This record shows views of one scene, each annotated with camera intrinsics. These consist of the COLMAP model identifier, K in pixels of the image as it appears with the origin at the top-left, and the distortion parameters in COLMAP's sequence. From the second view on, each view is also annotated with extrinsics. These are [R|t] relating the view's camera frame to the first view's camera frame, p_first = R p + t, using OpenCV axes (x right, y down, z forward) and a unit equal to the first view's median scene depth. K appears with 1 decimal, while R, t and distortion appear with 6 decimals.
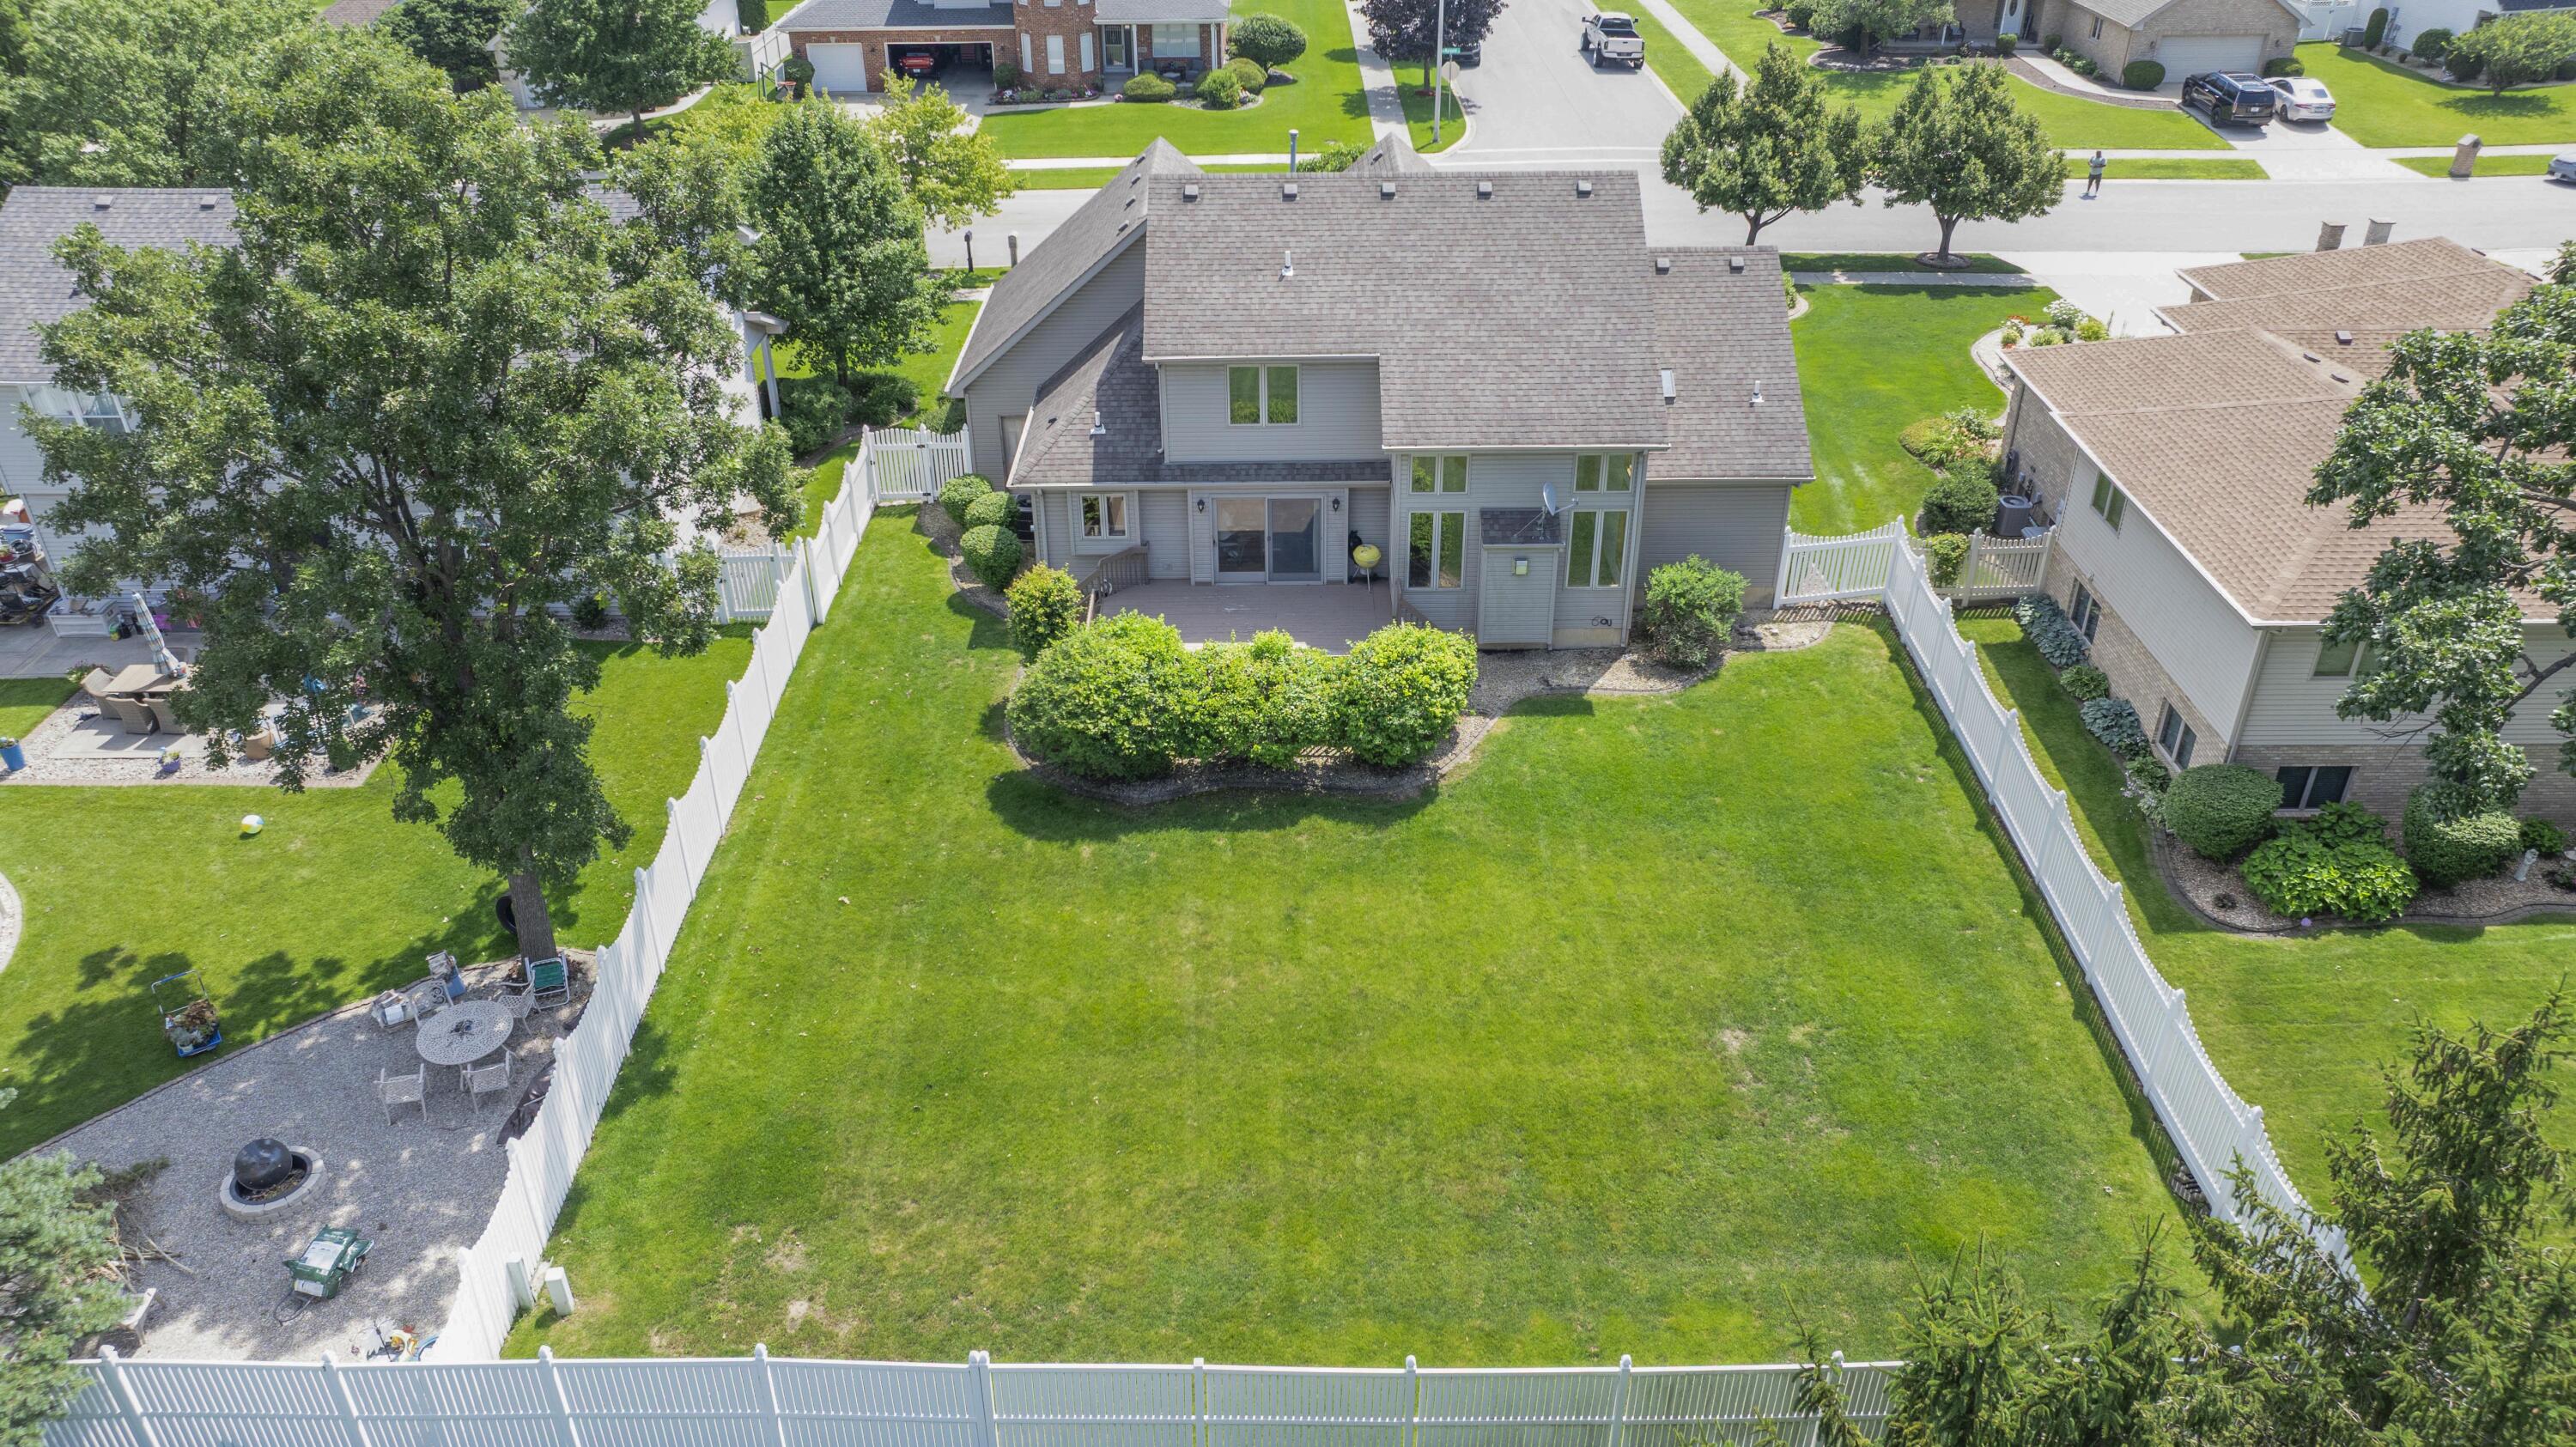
lens RADIAL K [[1897.2, 0, 1288.0], [0, 1897.2, 723.5], [0, 0, 1]] dist [-0.015662, -0.002282]
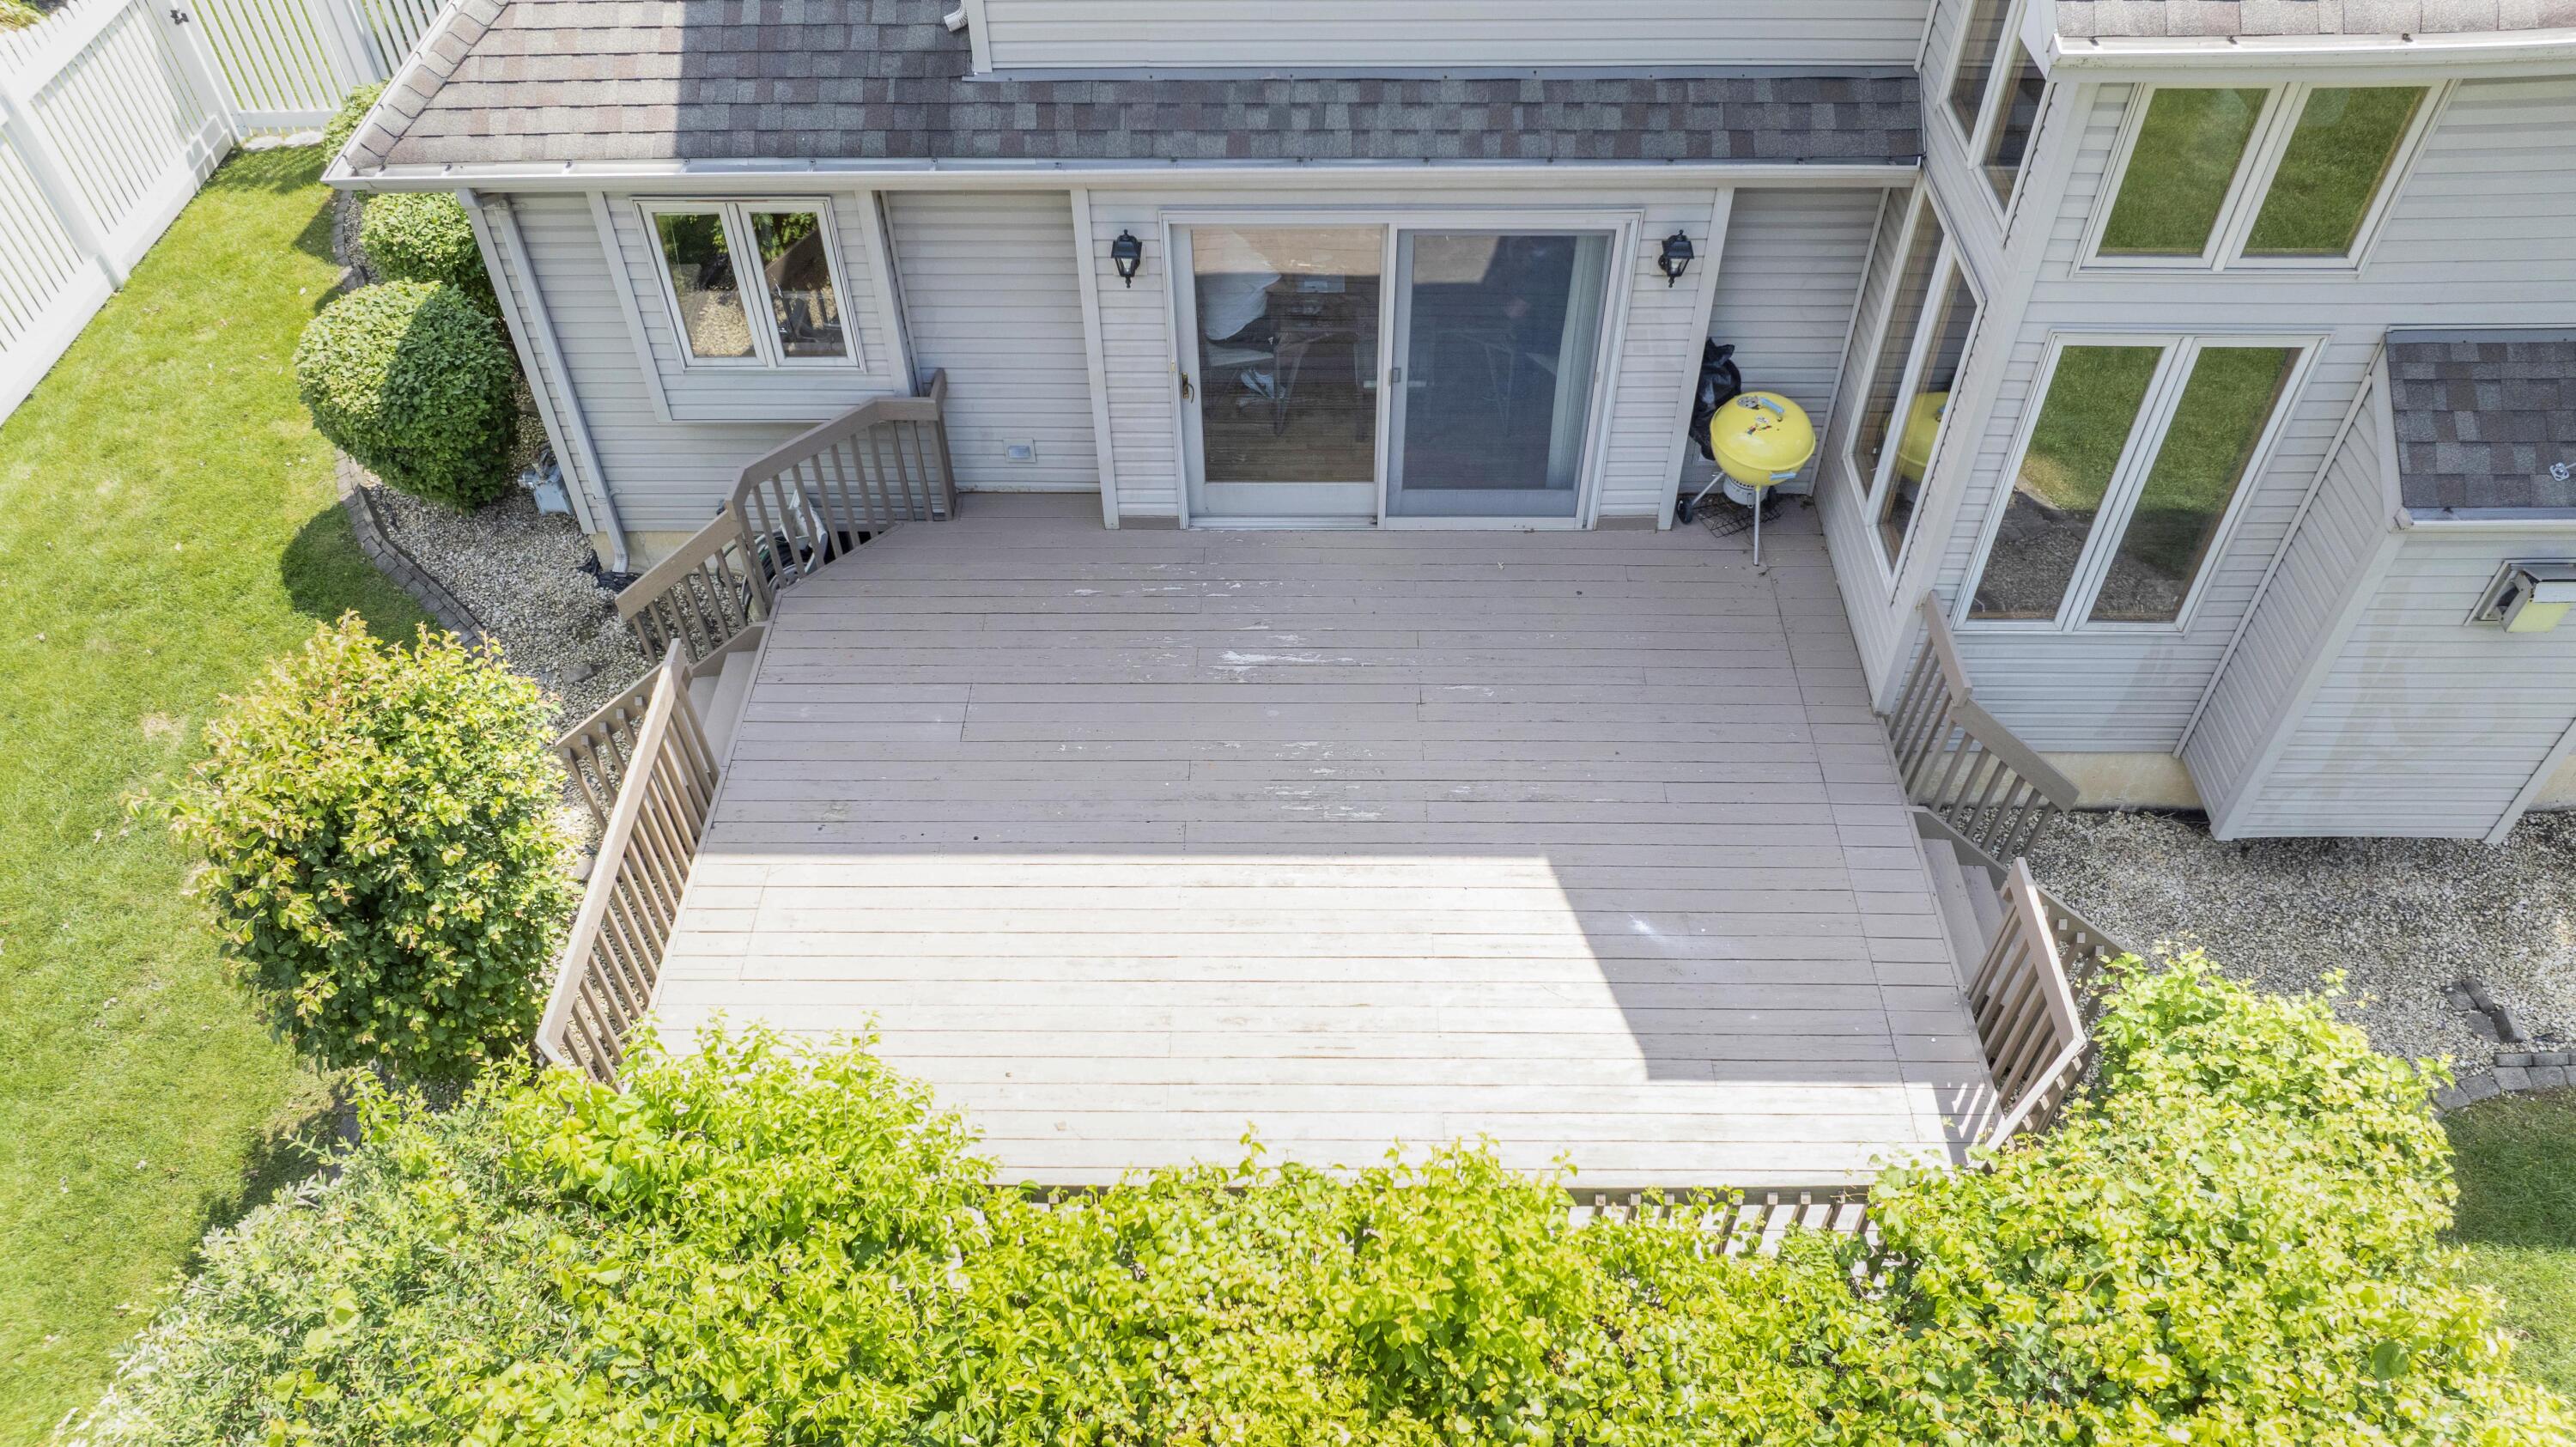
lens RADIAL K [[1809.8, 0, 1265.0], [0, 1809.8, 726.9], [0, 0, 1]] dist [-0.007729, 0.001912]
pose [[0.999639, 0.012875, -0.023591, -0.022404], [-0.005661, 0.958962, 0.283477, -0.127354], [0.026273, -0.283241, 0.958689, 0.782831]]
